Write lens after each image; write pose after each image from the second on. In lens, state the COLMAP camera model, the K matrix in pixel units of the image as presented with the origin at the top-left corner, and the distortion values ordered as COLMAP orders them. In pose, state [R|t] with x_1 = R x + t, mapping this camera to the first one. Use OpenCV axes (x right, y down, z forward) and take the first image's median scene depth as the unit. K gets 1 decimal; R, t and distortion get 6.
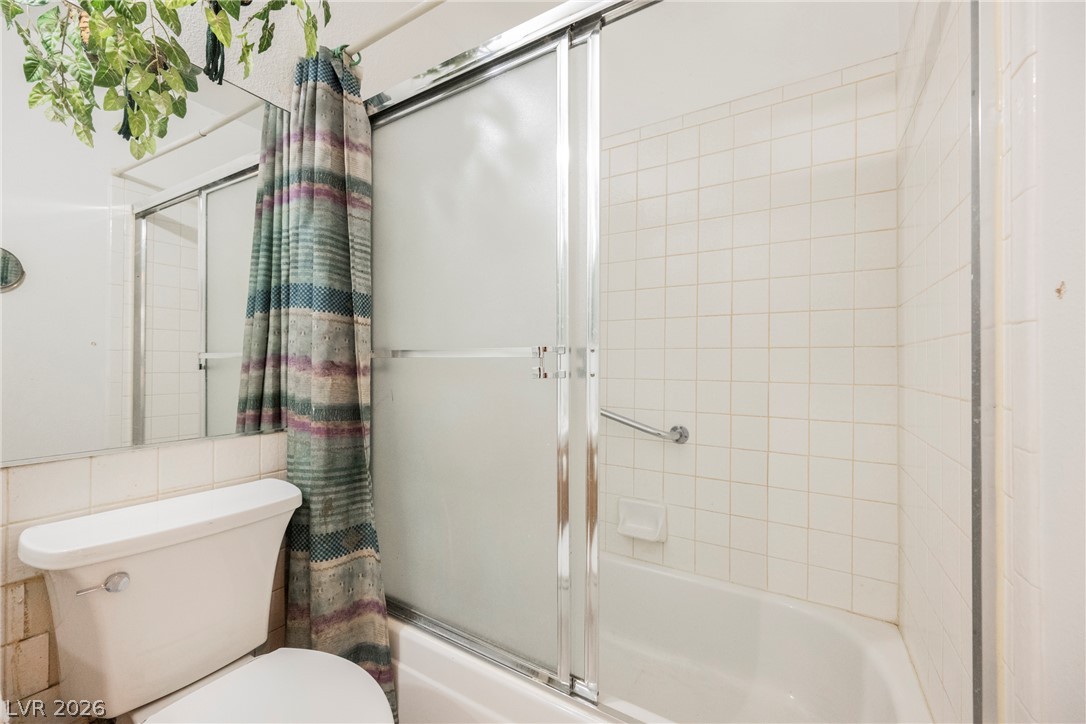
lens RADIAL K [[425.8, 0, 539.1], [0, 425.8, 363.9], [0, 0, 1]] dist [-0.002722, 0.000129]
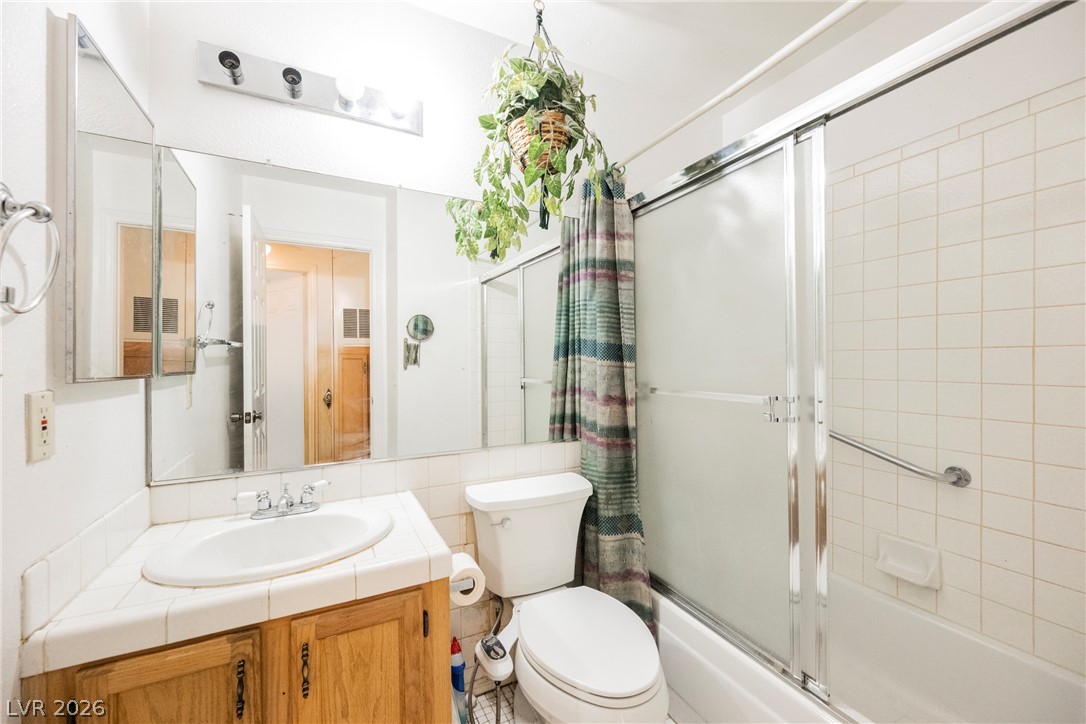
lens RADIAL K [[425.8, 0, 547.3], [0, 425.8, 362.4], [0, 0, 1]] dist [-0.002722, 0.000129]
pose [[0.850039, -0.011396, -0.526596, 0.080870], [0.012171, 0.999924, -0.001992, -0.112517], [0.526579, -0.004716, 0.850113, -0.303603]]
